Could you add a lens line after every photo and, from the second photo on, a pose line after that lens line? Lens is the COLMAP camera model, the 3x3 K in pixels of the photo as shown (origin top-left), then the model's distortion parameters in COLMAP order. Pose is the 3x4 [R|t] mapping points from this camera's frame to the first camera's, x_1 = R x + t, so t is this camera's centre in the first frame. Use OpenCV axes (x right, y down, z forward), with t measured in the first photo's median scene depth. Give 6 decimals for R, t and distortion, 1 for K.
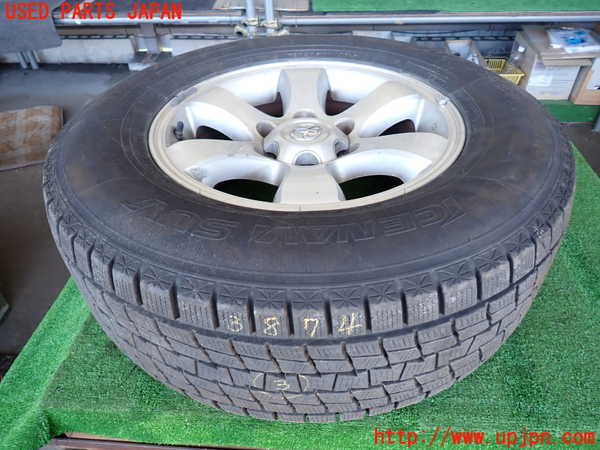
lens RADIAL K [[435.5, 0, 300.0], [0, 435.5, 225.0], [0, 0, 1]] dist [-0.003377, 0.000402]
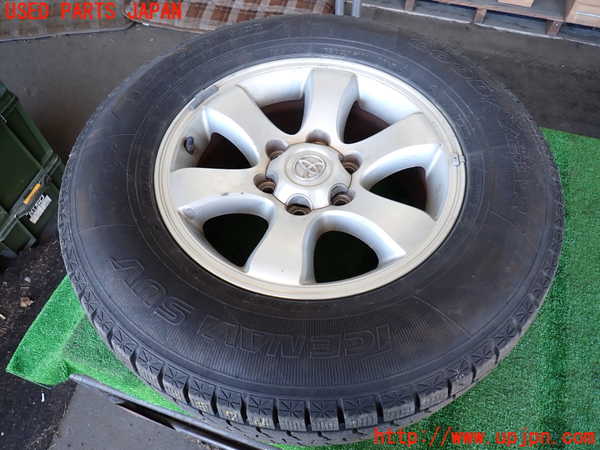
lens RADIAL K [[435.5, 0, 300.0], [0, 435.5, 225.0], [0, 0, 1]] dist [-0.003377, 0.000402]
pose [[0.969325, 0.214655, -0.119716, 0.139786], [-0.167653, 0.933634, 0.316575, -0.395209], [0.179726, -0.286793, 0.940983, 0.011856]]
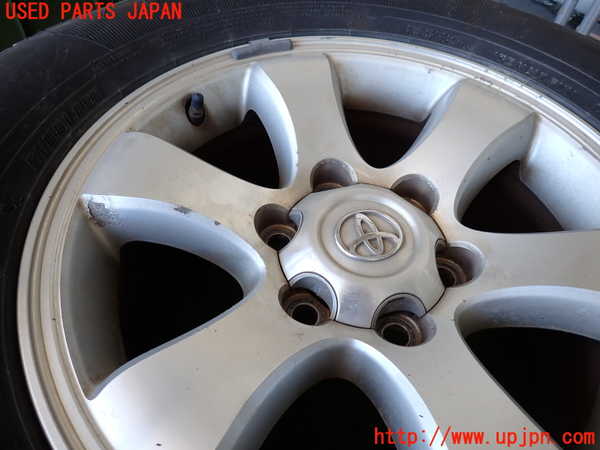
lens RADIAL K [[435.5, 0, 300.0], [0, 435.5, 225.0], [0, 0, 1]] dist [-0.003377, 0.000402]
pose [[0.731811, 0.588243, -0.344125, 0.115929], [-0.506054, 0.807250, 0.303737, -0.324084], [0.456467, -0.048132, 0.888438, 0.520029]]
